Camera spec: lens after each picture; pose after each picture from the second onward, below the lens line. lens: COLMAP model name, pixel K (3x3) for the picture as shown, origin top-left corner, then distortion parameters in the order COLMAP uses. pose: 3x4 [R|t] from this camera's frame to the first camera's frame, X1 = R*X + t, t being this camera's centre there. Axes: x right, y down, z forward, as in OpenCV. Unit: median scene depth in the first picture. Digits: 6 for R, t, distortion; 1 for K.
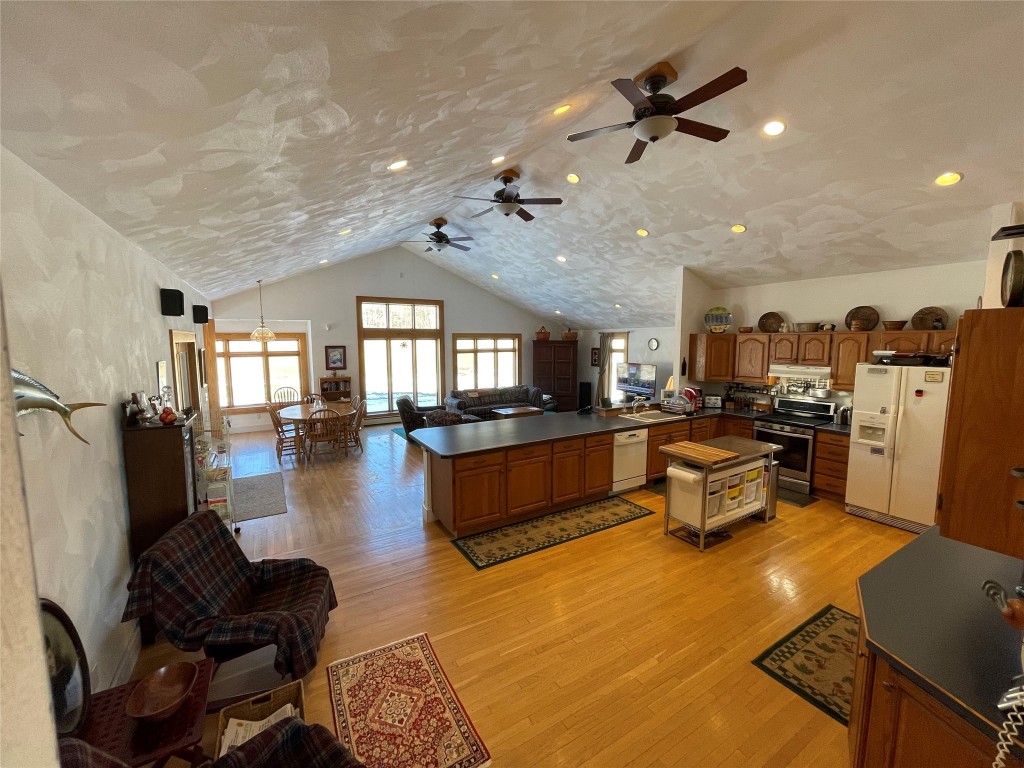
lens RADIAL K [[412.9, 0, 509.7], [0, 412.9, 383.1], [0, 0, 1]] dist [-0.003056, 0.000985]
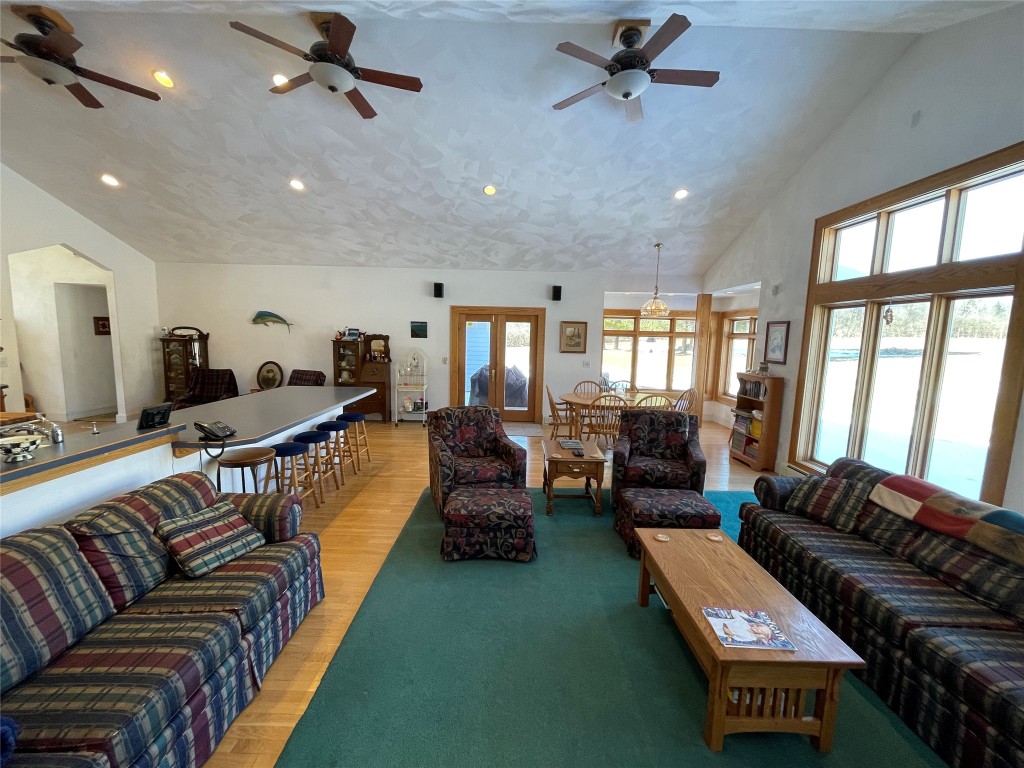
lens RADIAL K [[412.9, 0, 509.7], [0, 412.9, 383.1], [0, 0, 1]] dist [-0.003056, 0.000985]
pose [[-0.523045, 0.089782, -0.847563, 0.434780], [-0.112078, 0.978555, 0.172823, -0.108277], [0.844904, 0.185388, -0.501766, 1.673778]]
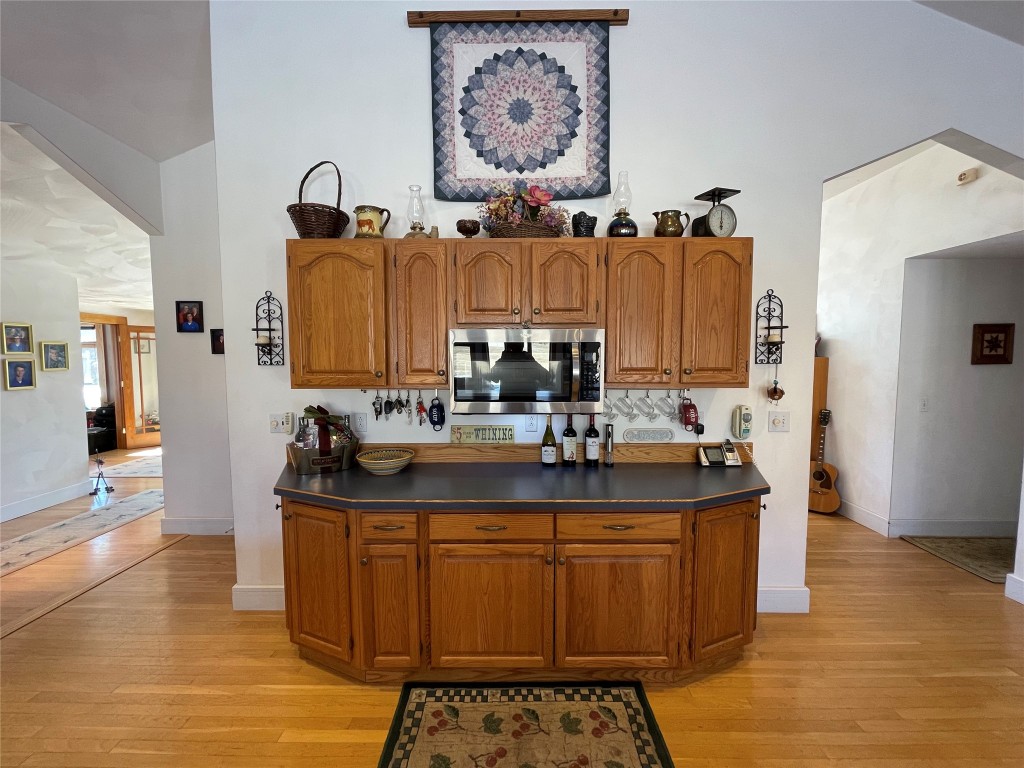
lens RADIAL K [[412.9, 0, 509.7], [0, 412.9, 383.1], [0, 0, 1]] dist [-0.003056, 0.000985]
pose [[-0.856368, -0.028717, 0.515567, 0.257383], [0.057823, 0.986839, 0.151011, 0.018874], [-0.513118, 0.159133, -0.843437, 0.690559]]
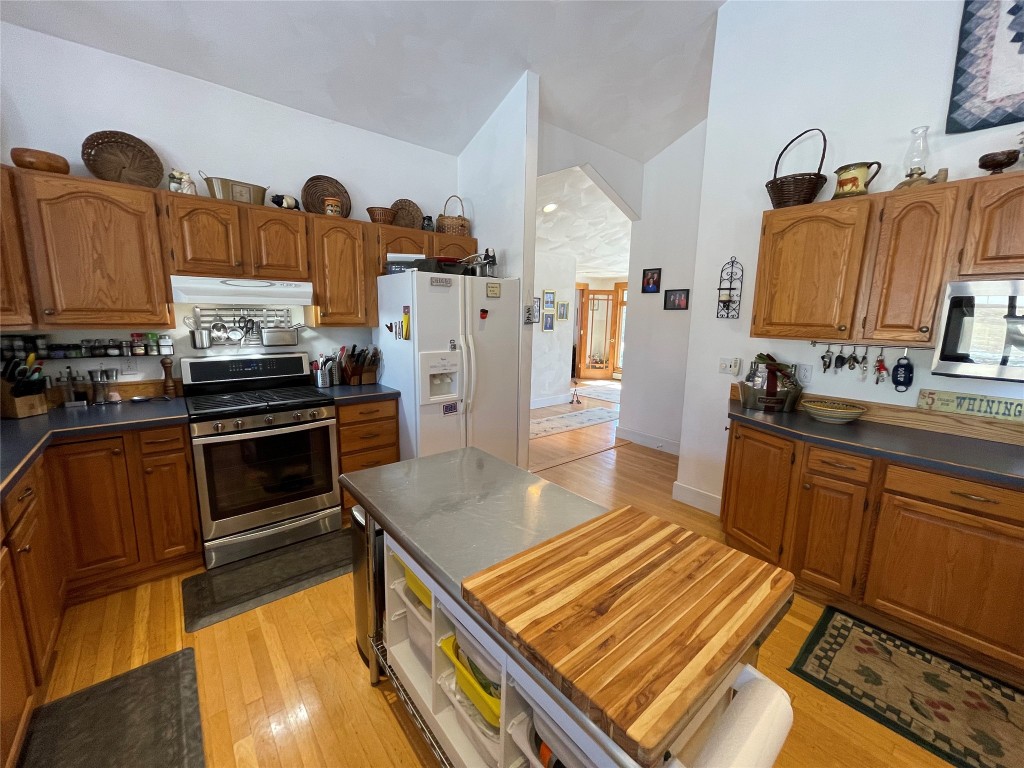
lens RADIAL K [[412.2, 0, 510.9], [0, 412.2, 381.6], [0, 0, 1]] dist [0.002922, -0.002499]
pose [[-0.153311, -0.161608, 0.974874, 0.203891], [0.085751, 0.980639, 0.176050, 0.013533], [-0.984450, 0.110587, -0.136484, 0.810769]]
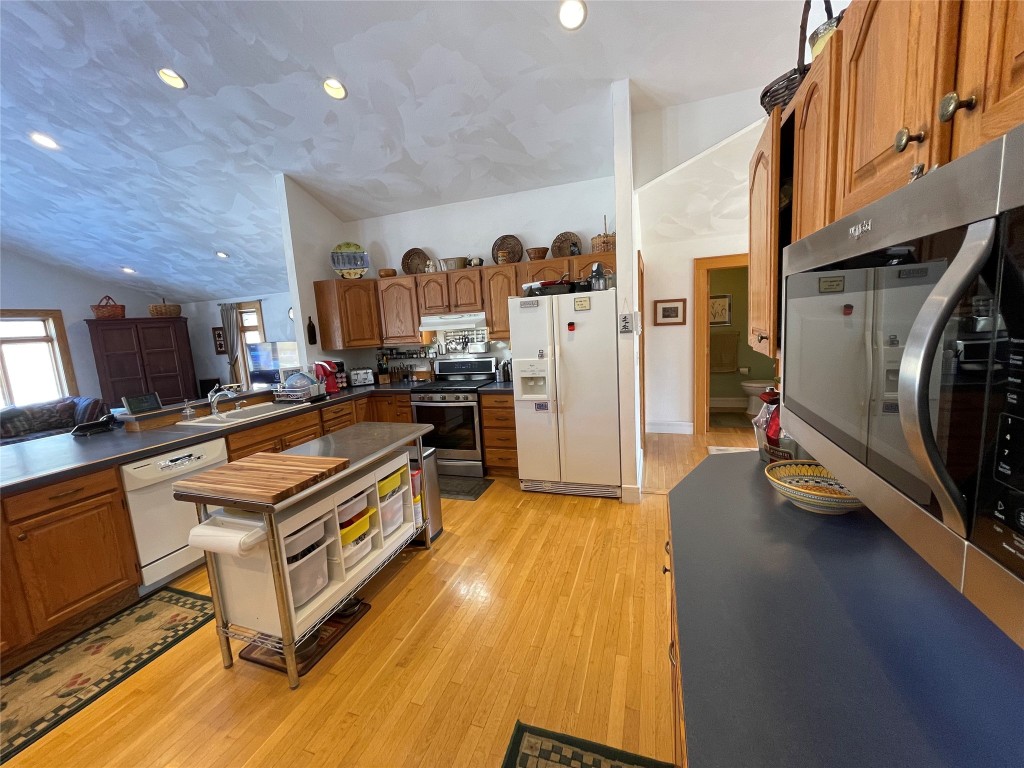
lens RADIAL K [[412.9, 0, 509.7], [0, 412.9, 383.1], [0, 0, 1]] dist [-0.003056, 0.000985]
pose [[0.770755, -0.134868, 0.622694, 0.294717], [0.125549, 0.990326, 0.059092, 0.054197], [-0.624640, 0.032633, 0.780231, 0.345196]]
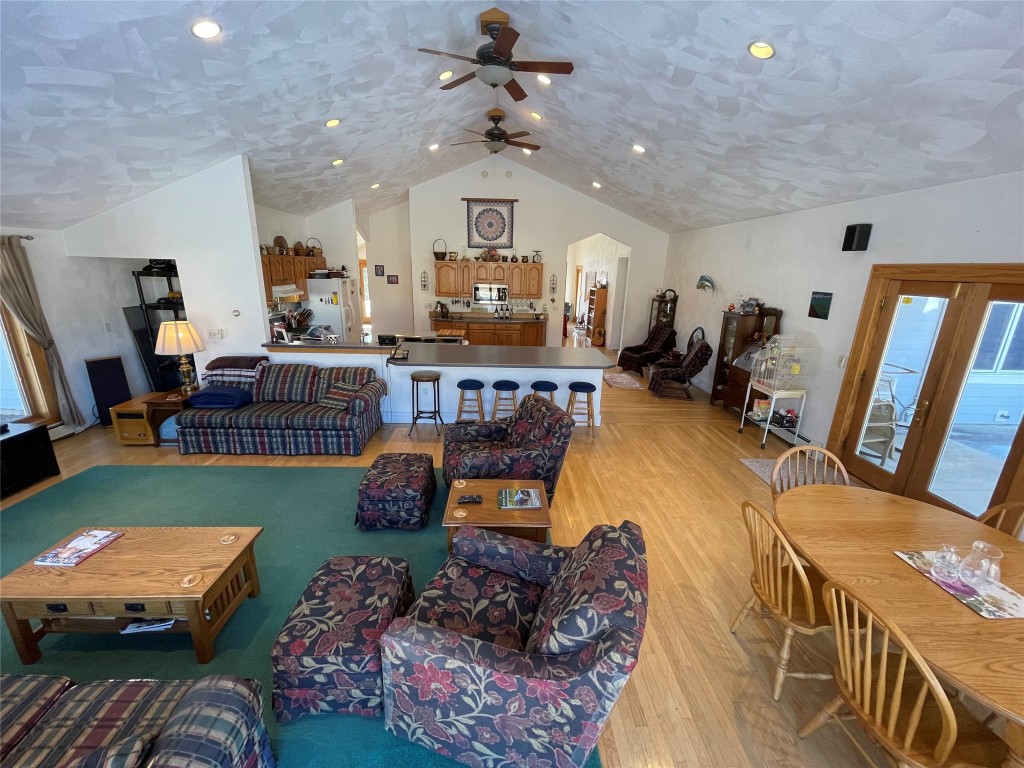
lens RADIAL K [[412.9, 0, 509.7], [0, 412.9, 383.1], [0, 0, 1]] dist [-0.003056, 0.000985]
pose [[-0.872053, -0.150273, 0.465769, -0.448551], [0.029127, 0.934071, 0.355897, -0.185687], [-0.488543, 0.323928, -0.810183, 1.773871]]
